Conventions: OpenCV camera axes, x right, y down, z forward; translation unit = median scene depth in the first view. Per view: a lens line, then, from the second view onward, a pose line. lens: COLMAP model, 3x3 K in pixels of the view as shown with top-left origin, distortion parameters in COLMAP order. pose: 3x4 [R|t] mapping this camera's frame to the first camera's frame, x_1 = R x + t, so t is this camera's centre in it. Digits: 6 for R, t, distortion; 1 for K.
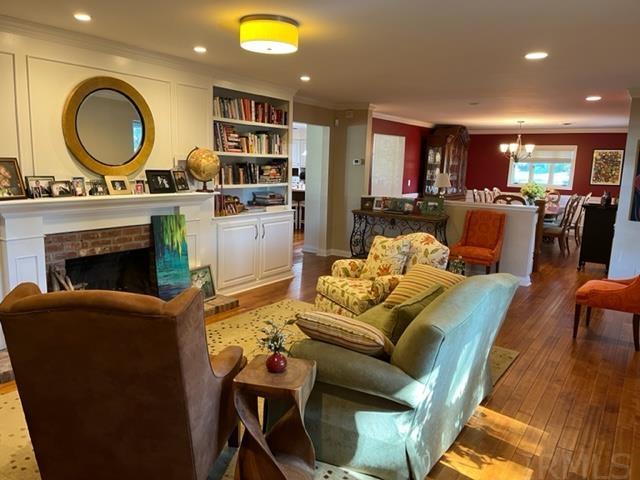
lens RADIAL K [[485.8, 0, 323.3], [0, 485.8, 240.7], [0, 0, 1]] dist [0.042520, -0.021680]
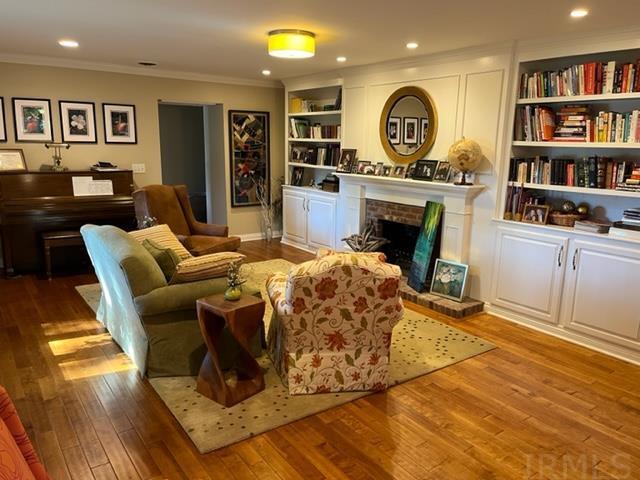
lens RADIAL K [[485.8, 0, 324.0], [0, 485.8, 237.6], [0, 0, 1]] dist [0.042520, -0.021680]
pose [[-0.342623, 0.133658, -0.929917, 0.782431], [-0.189401, 0.959677, 0.207719, -0.156083], [0.920183, 0.247297, -0.303493, 1.130234]]
